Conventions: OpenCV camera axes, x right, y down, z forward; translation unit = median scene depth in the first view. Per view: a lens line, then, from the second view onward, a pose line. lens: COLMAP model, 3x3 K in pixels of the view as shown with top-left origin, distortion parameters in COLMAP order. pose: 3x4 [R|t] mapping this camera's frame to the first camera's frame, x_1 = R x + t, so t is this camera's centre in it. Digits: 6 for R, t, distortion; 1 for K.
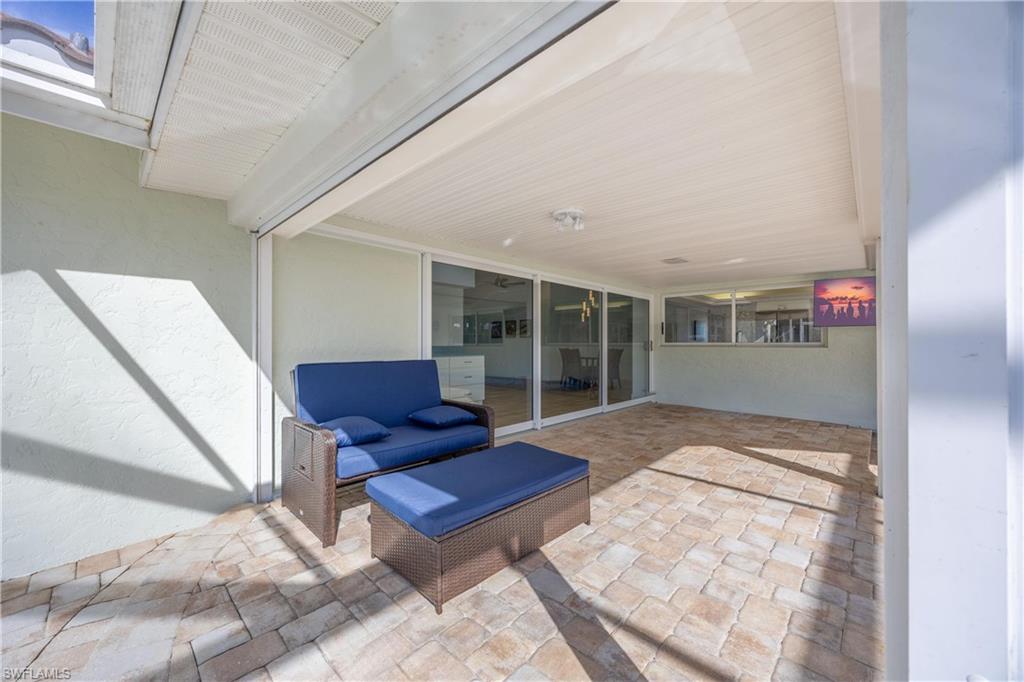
lens RADIAL K [[391.5, 0, 512.9], [0, 391.5, 340.3], [0, 0, 1]] dist [-0.005832, 0.000533]
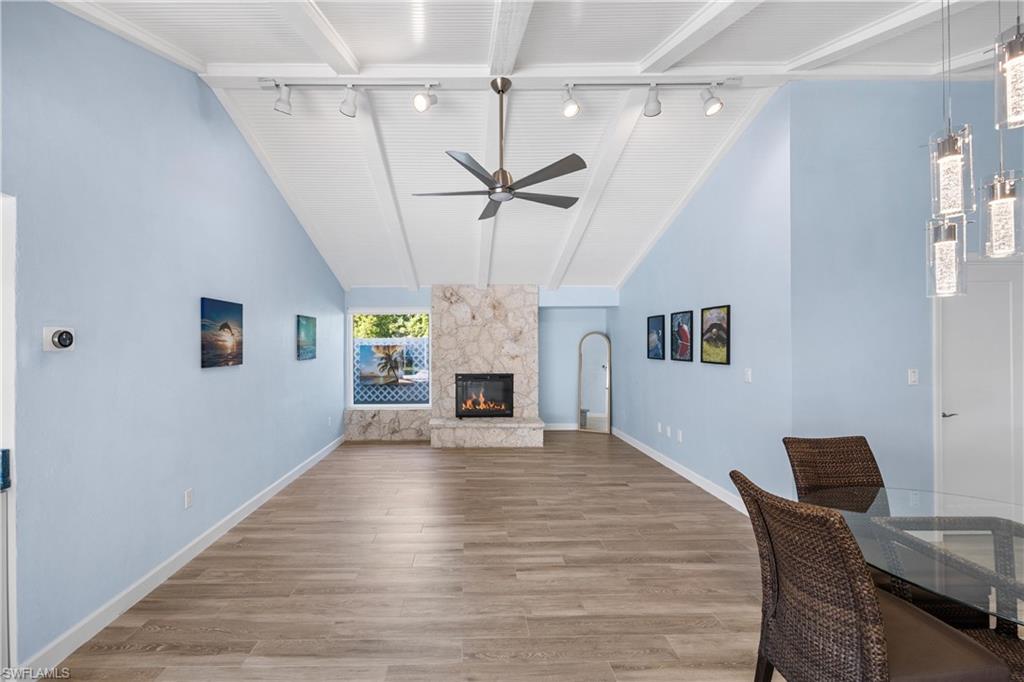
lens RADIAL K [[419.8, 0, 469.1], [0, 419.8, 337.6], [0, 0, 1]] dist [-0.001682, -0.000079]
pose [[0.688304, -0.009679, -0.725358, 0.332289], [0.005302, 0.999951, -0.008312, -0.062297], [0.725403, 0.001875, 0.688322, 1.484600]]
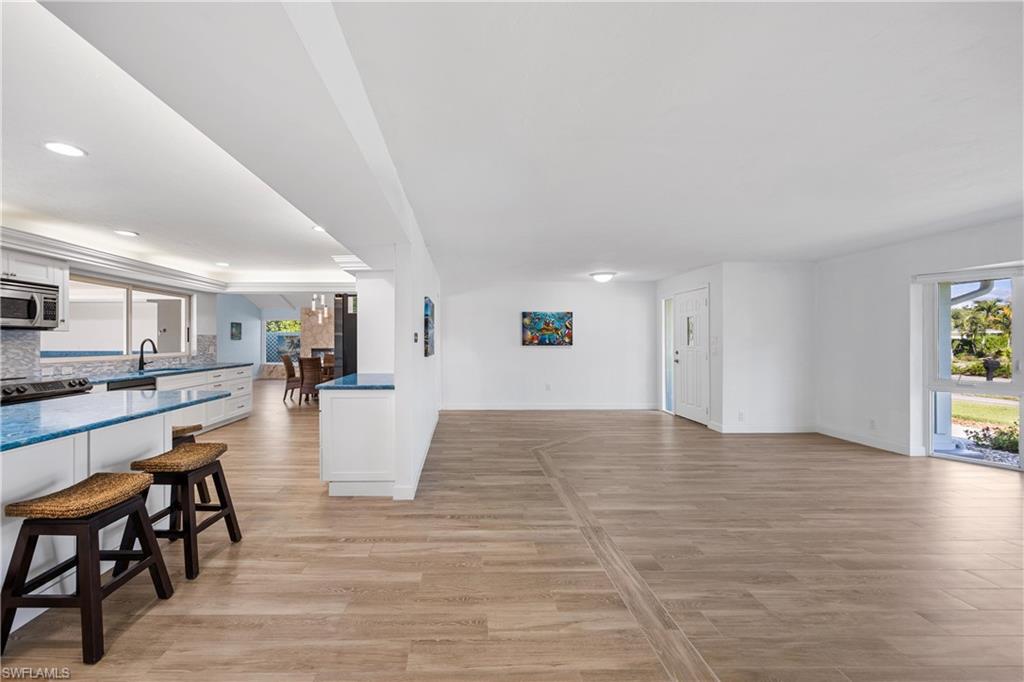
lens RADIAL K [[410.7, 0, 466.0], [0, 410.7, 345.0], [0, 0, 1]] dist [-0.008789, 0.000136]
pose [[0.689684, 0.009953, -0.724042, 2.100413], [-0.000728, 0.999915, 0.013052, -0.021678], [0.724110, -0.008475, 0.689632, 1.181979]]
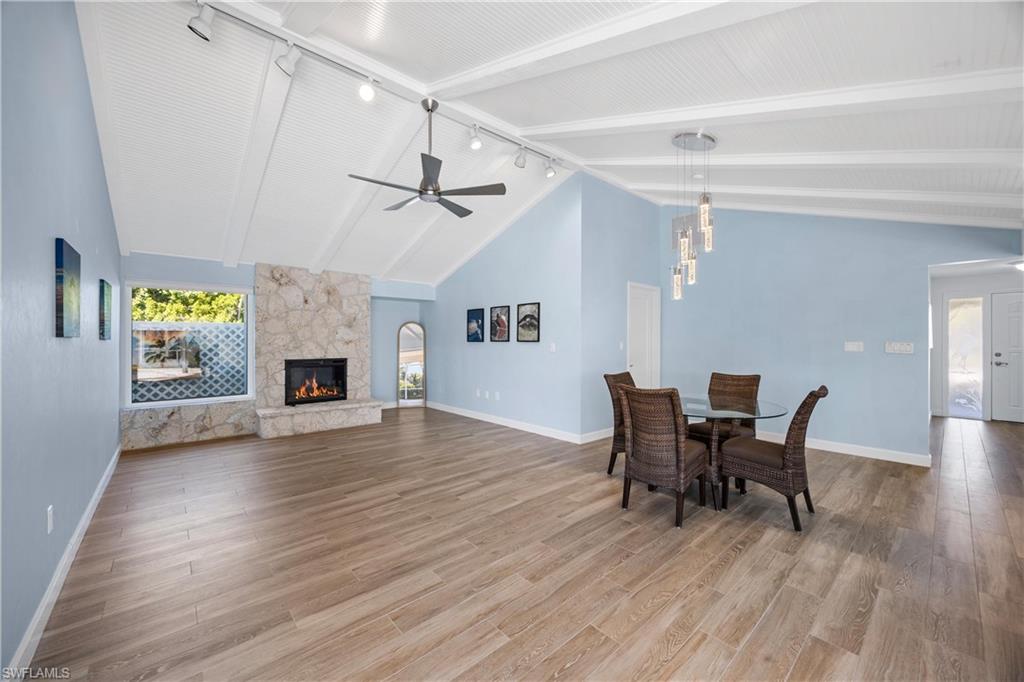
lens RADIAL K [[391.5, 0, 512.1], [0, 391.5, 337.2], [0, 0, 1]] dist [-0.005832, 0.000533]
pose [[0.995588, 0.002879, -0.093789, 0.134013], [-0.003055, 0.999994, -0.001729, -0.027983], [0.093784, 0.002008, 0.995591, 1.272236]]
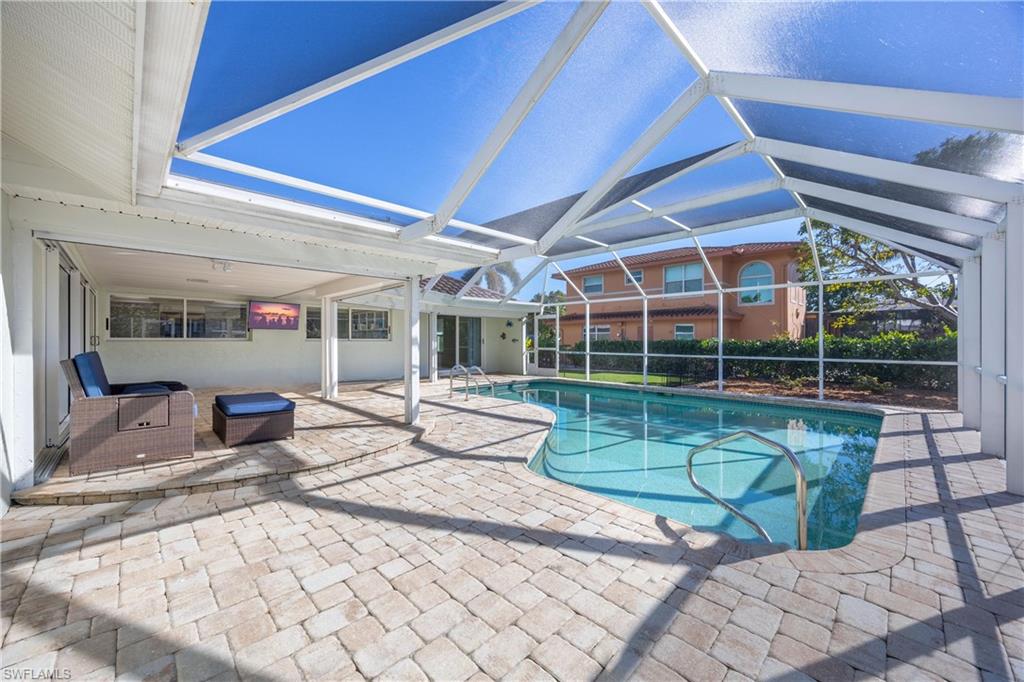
lens RADIAL K [[391.5, 0, 509.4], [0, 391.5, 342.1], [0, 0, 1]] dist [-0.005832, 0.000533]
pose [[0.039092, 0.001979, 0.999234, -0.817264], [-0.001413, 0.999997, -0.001925, 0.022357], [-0.999235, -0.001337, 0.039095, -0.147469]]
